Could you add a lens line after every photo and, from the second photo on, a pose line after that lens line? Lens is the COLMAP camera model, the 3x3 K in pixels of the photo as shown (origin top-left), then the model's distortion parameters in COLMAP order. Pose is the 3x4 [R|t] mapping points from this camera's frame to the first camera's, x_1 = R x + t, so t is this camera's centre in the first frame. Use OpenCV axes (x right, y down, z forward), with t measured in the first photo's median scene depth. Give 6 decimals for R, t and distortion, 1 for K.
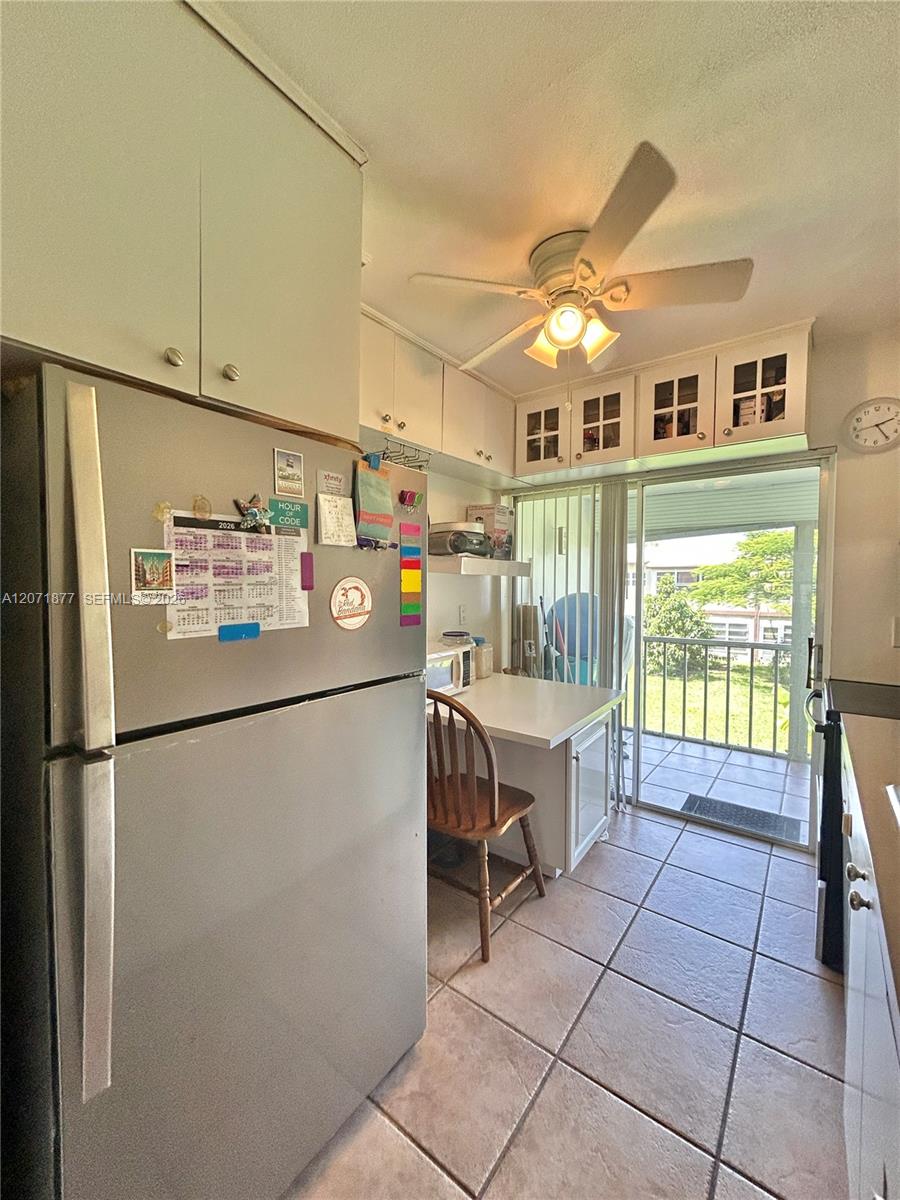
lens RADIAL K [[481.0, 0, 448.3], [0, 481.0, 598.5], [0, 0, 1]] dist [-0.004275, -0.000292]
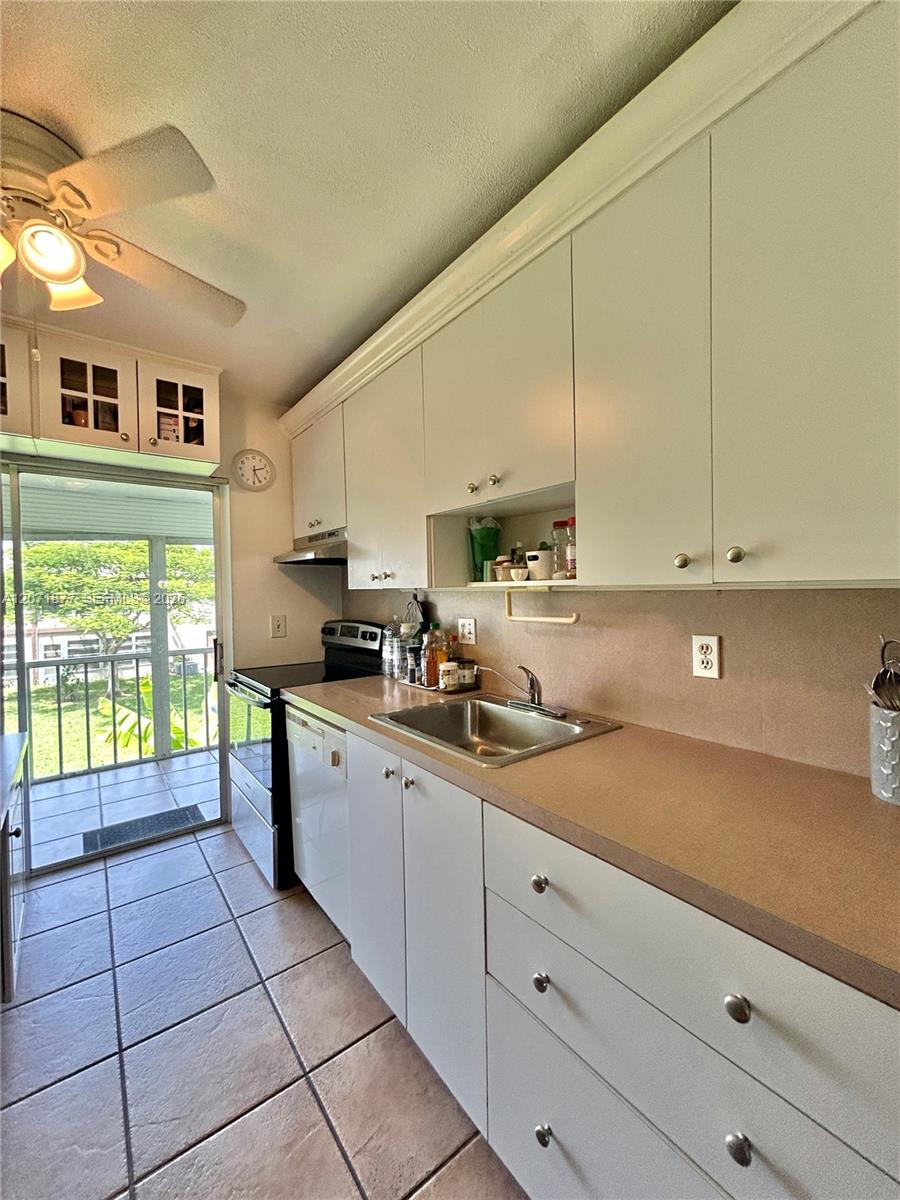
lens RADIAL K [[481.0, 0, 450.0], [0, 481.0, 601.6], [0, 0, 1]] dist [-0.004275, -0.000292]
pose [[0.255200, -0.027287, 0.966503, -0.212238], [0.047946, 0.998729, 0.015537, 0.001435], [-0.965699, 0.042375, 0.256184, 0.138815]]
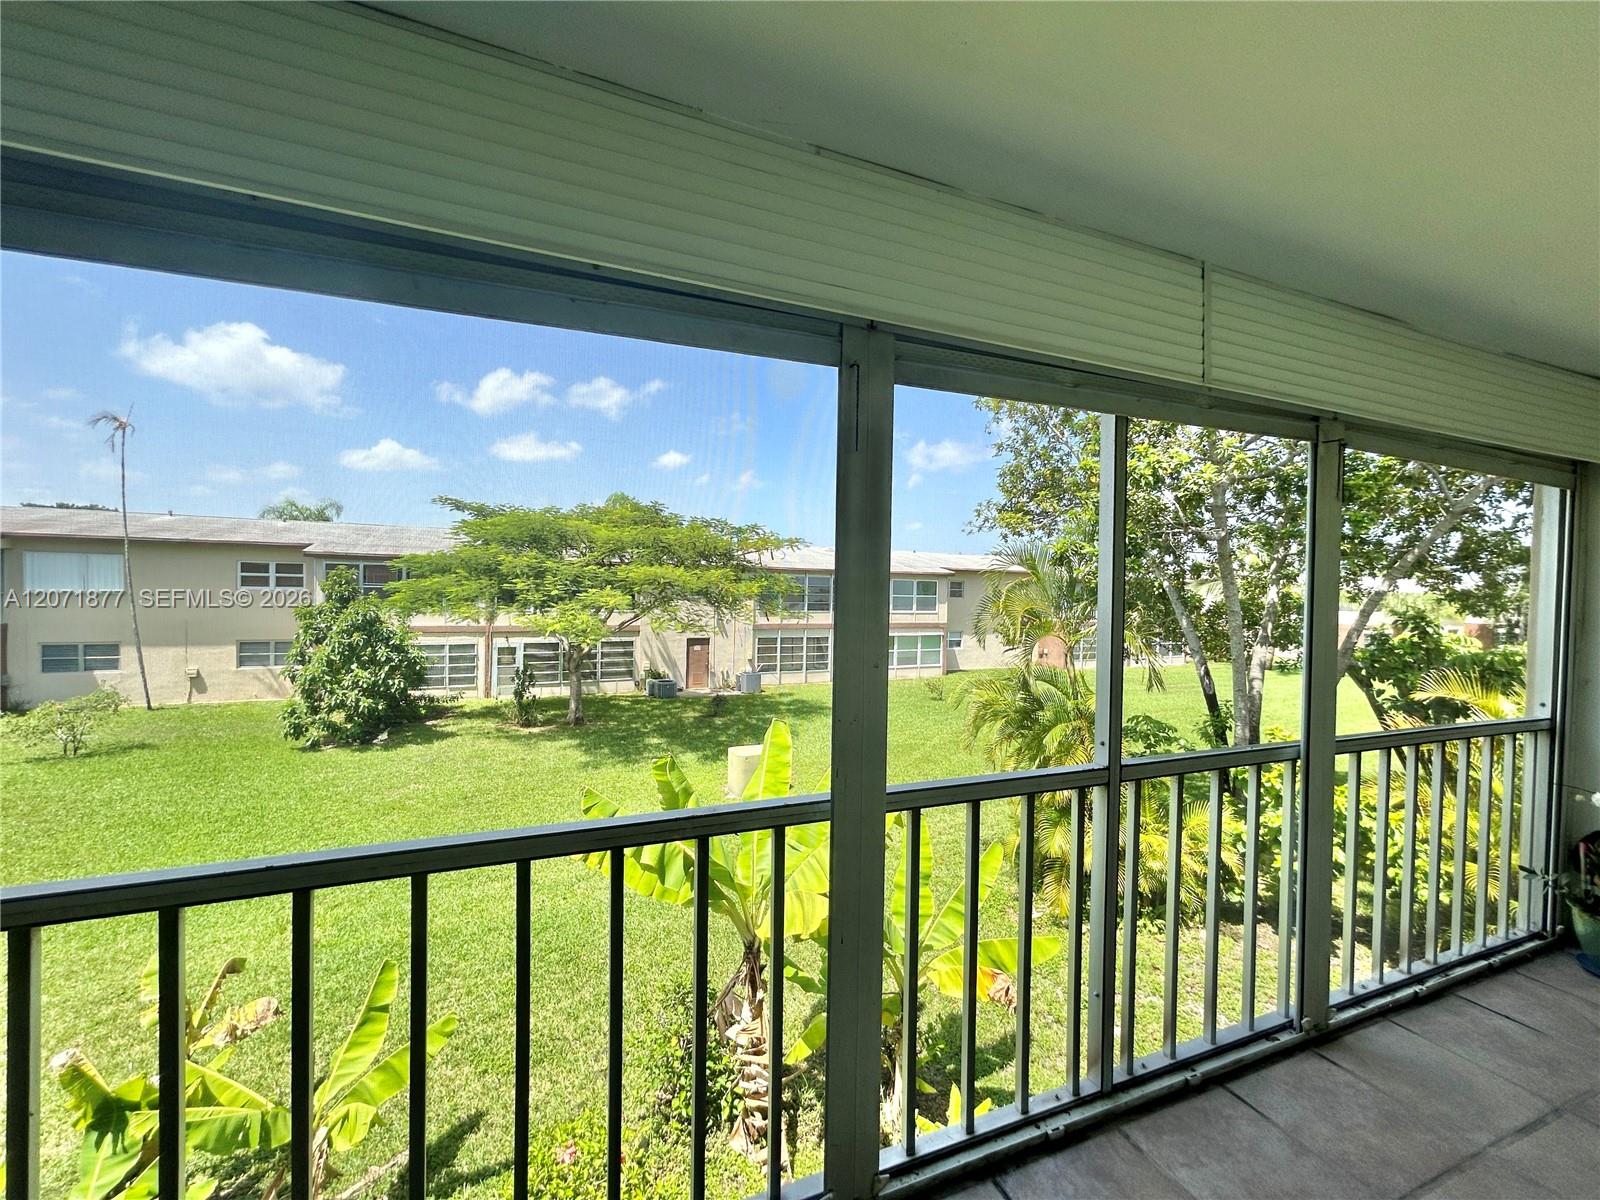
lens RADIAL K [[641.3, 0, 798.5], [0, 641.3, 606.5], [0, 0, 1]] dist [-0.004275, -0.000292]
pose [[0.503645, -0.010883, 0.863842, 0.565805], [0.011157, 0.999919, 0.006092, -0.012570], [-0.863839, 0.006570, 0.503726, 1.214108]]
